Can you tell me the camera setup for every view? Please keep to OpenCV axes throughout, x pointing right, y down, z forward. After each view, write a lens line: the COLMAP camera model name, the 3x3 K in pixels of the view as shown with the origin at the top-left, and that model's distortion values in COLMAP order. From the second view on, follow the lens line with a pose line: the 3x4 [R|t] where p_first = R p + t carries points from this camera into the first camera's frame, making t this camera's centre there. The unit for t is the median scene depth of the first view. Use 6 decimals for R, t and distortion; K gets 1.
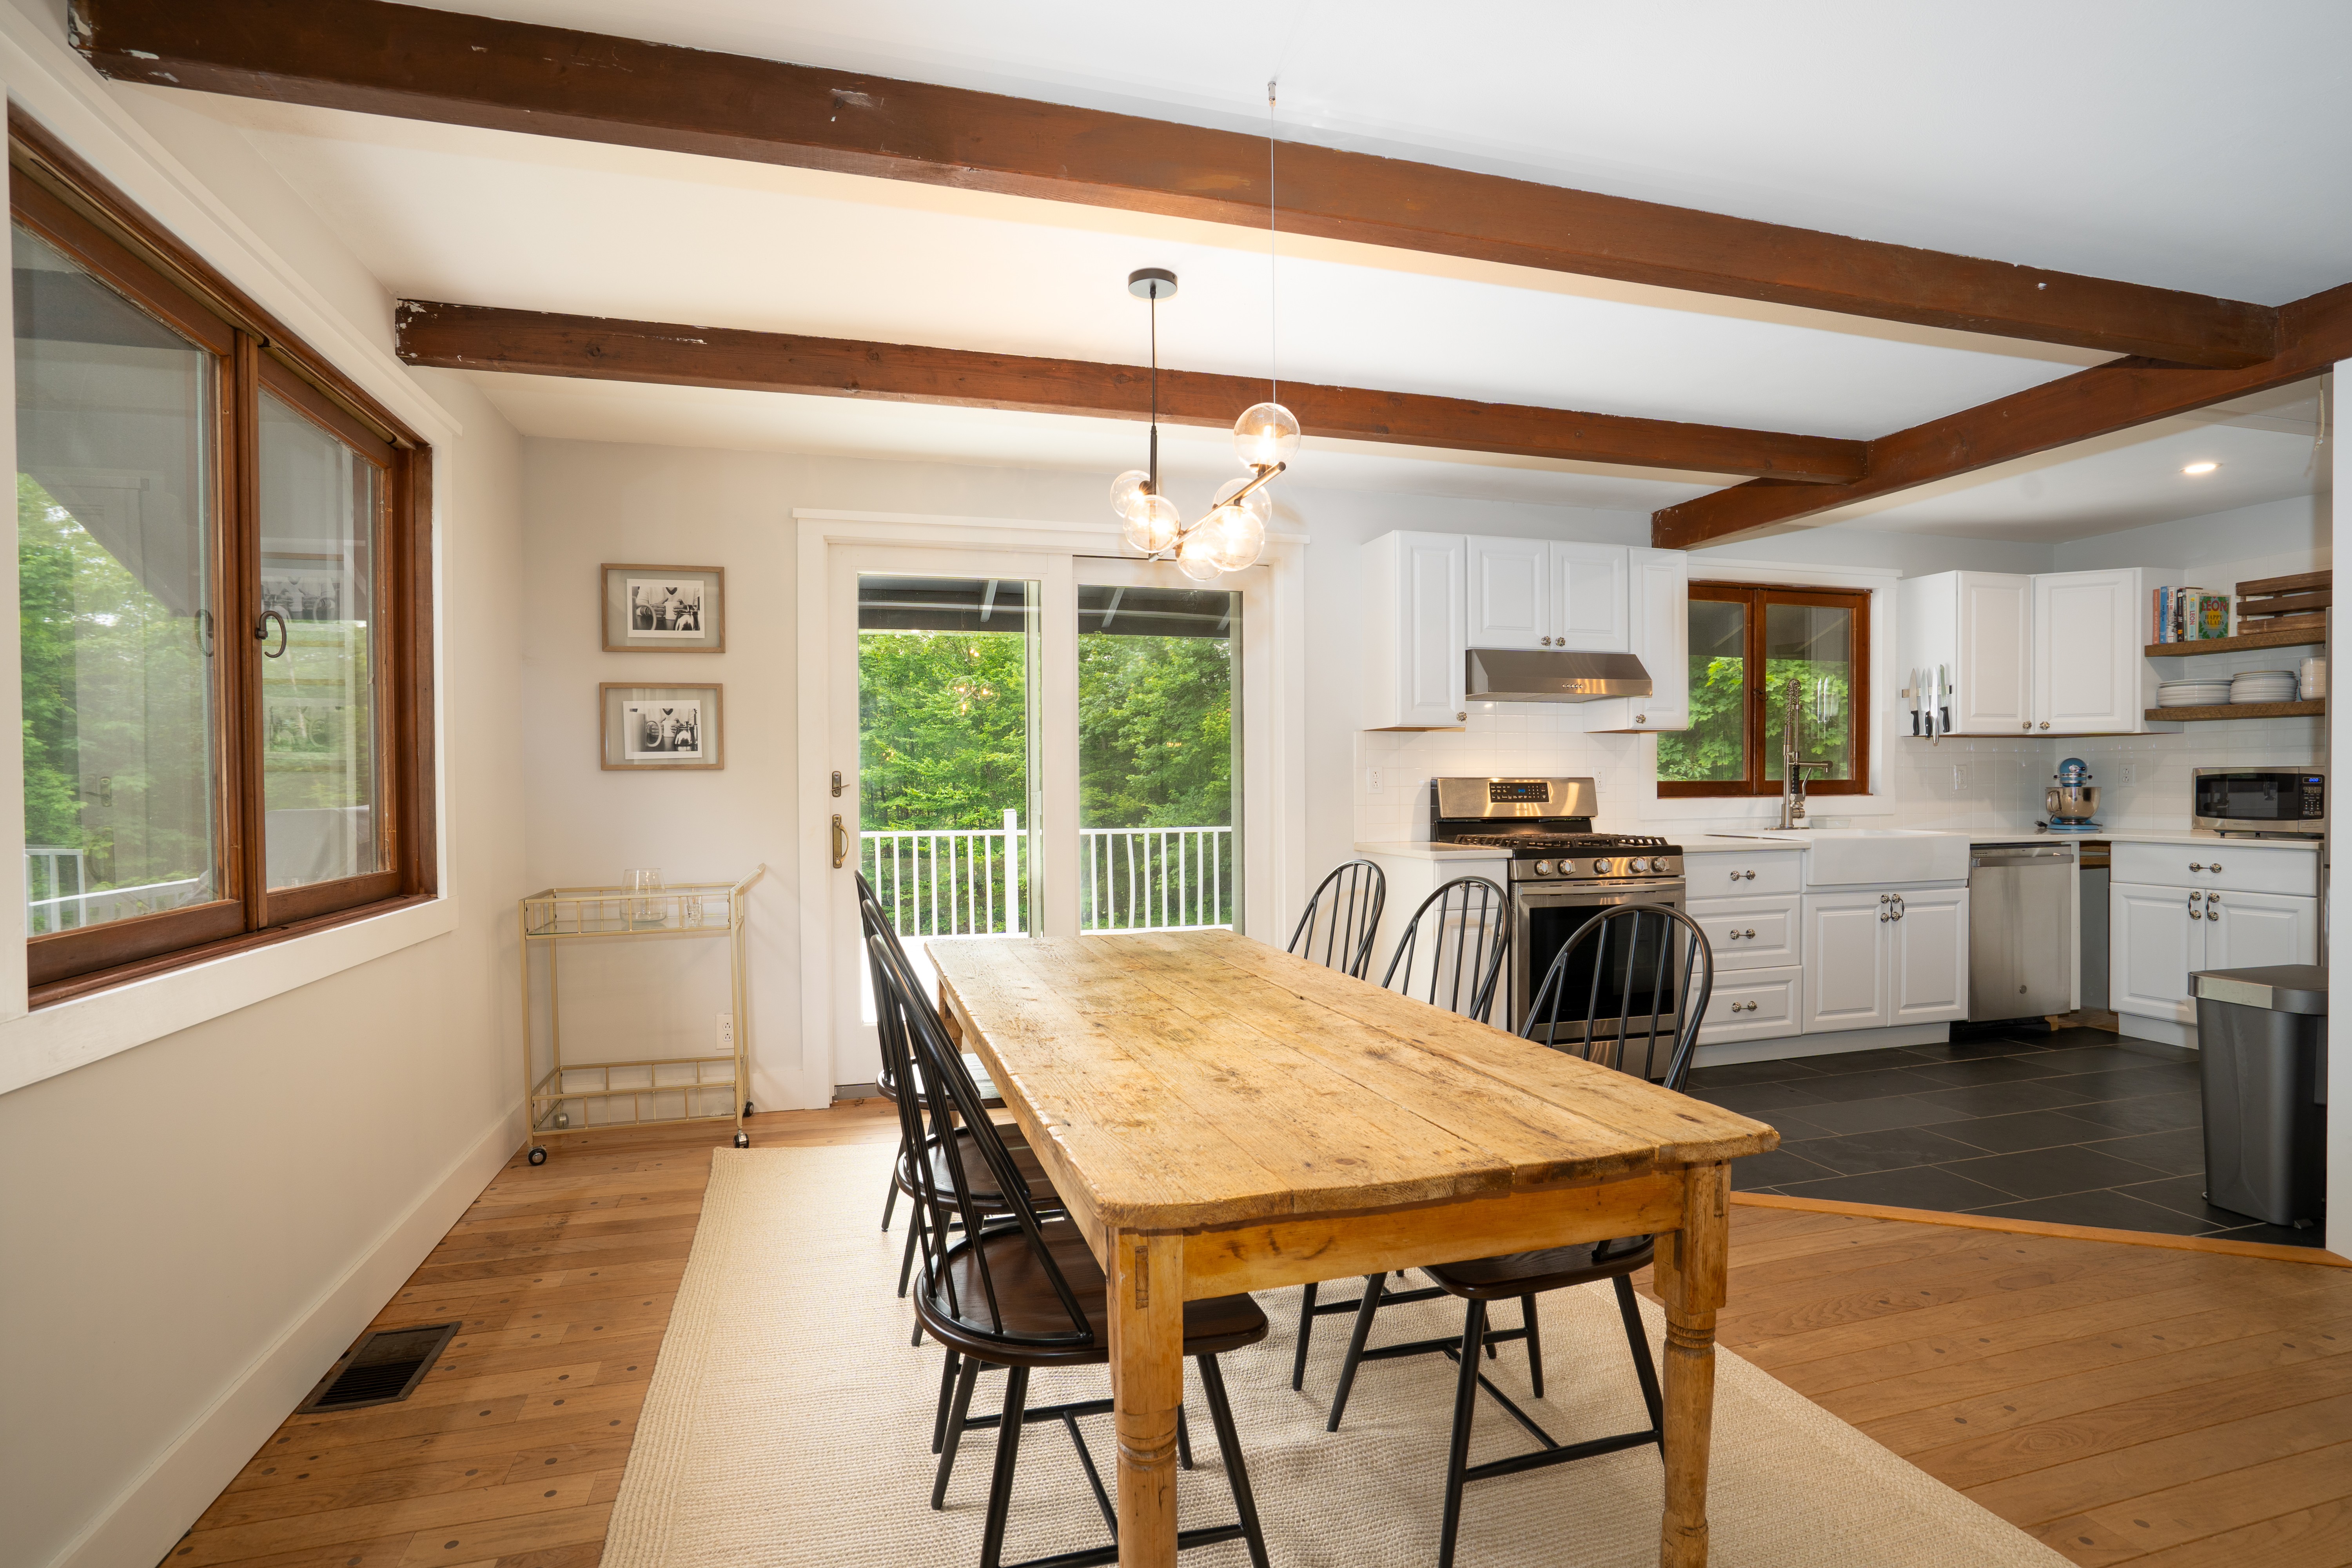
lens RADIAL K [[1139.0, 0, 1173.0], [0, 1139.0, 806.1], [0, 0, 1]] dist [-0.023526, 0.001969]
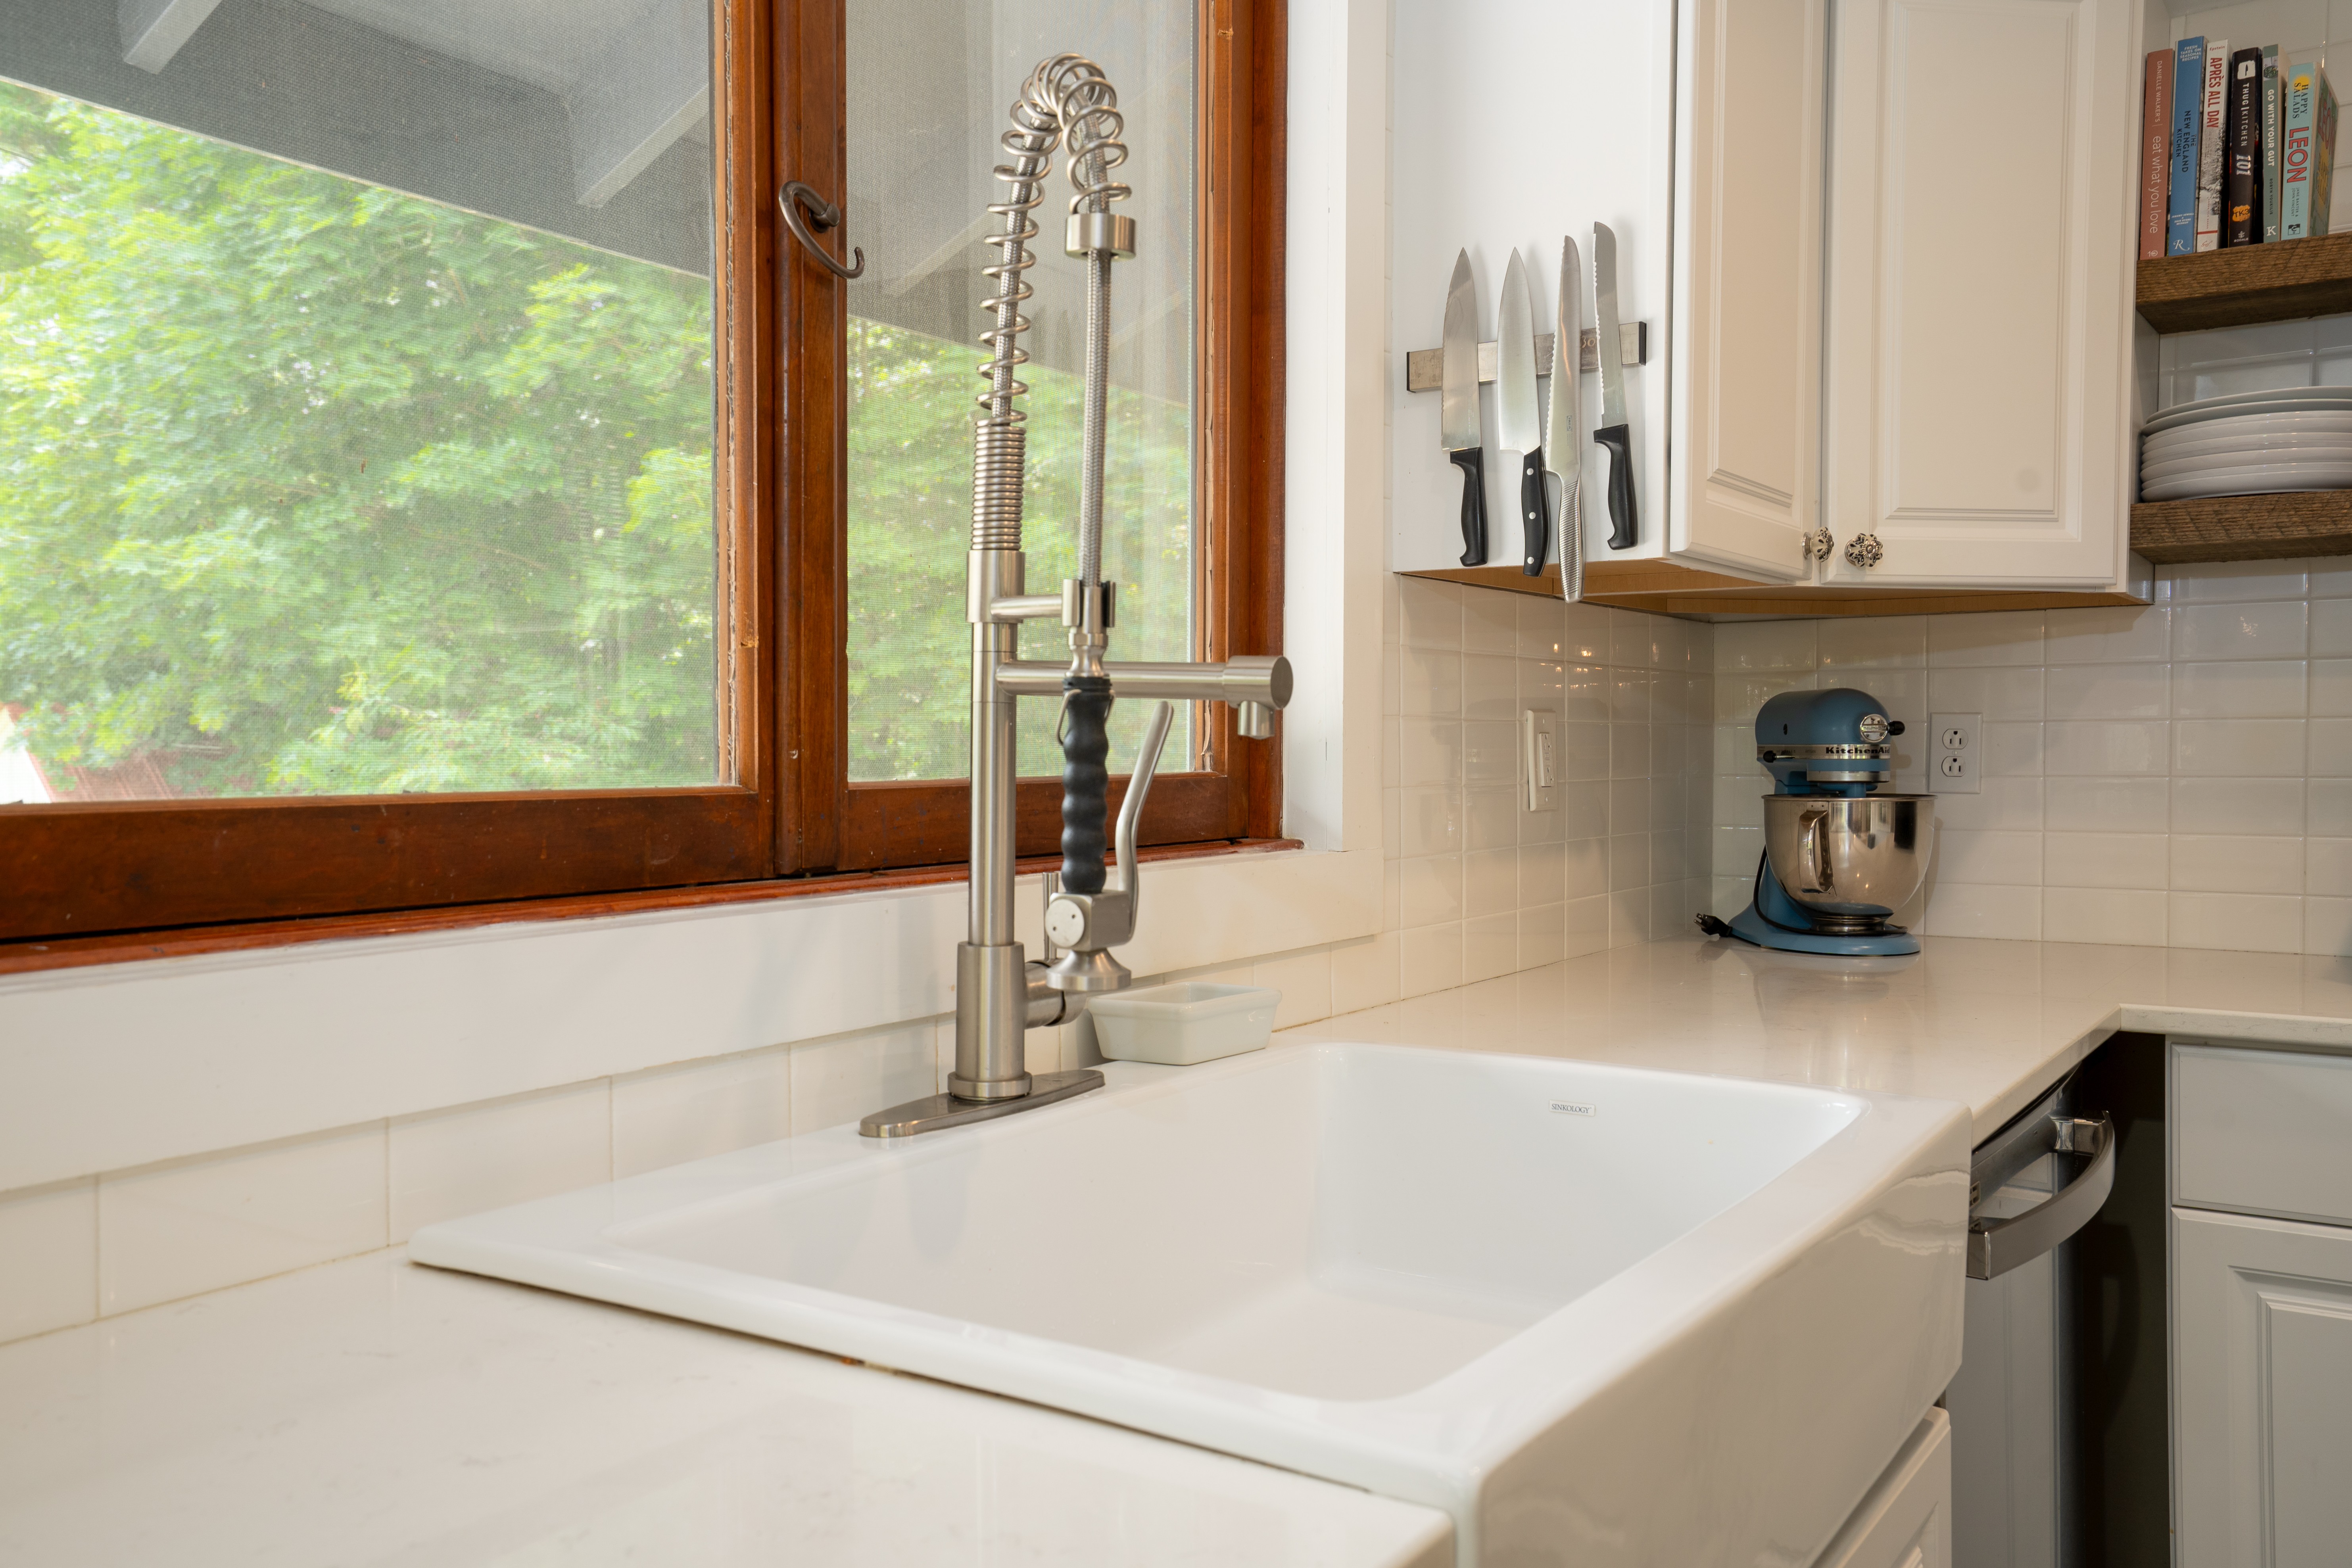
lens RADIAL K [[1960.5, 0, 1174.0], [0, 1960.5, 786.0], [0, 0, 1]] dist [0.015479, 0.005579]
pose [[0.765276, -0.009553, 0.643632, 0.399736], [0.011110, 0.999937, 0.001631, -0.023299], [-0.643607, 0.005903, 0.765334, 0.798759]]
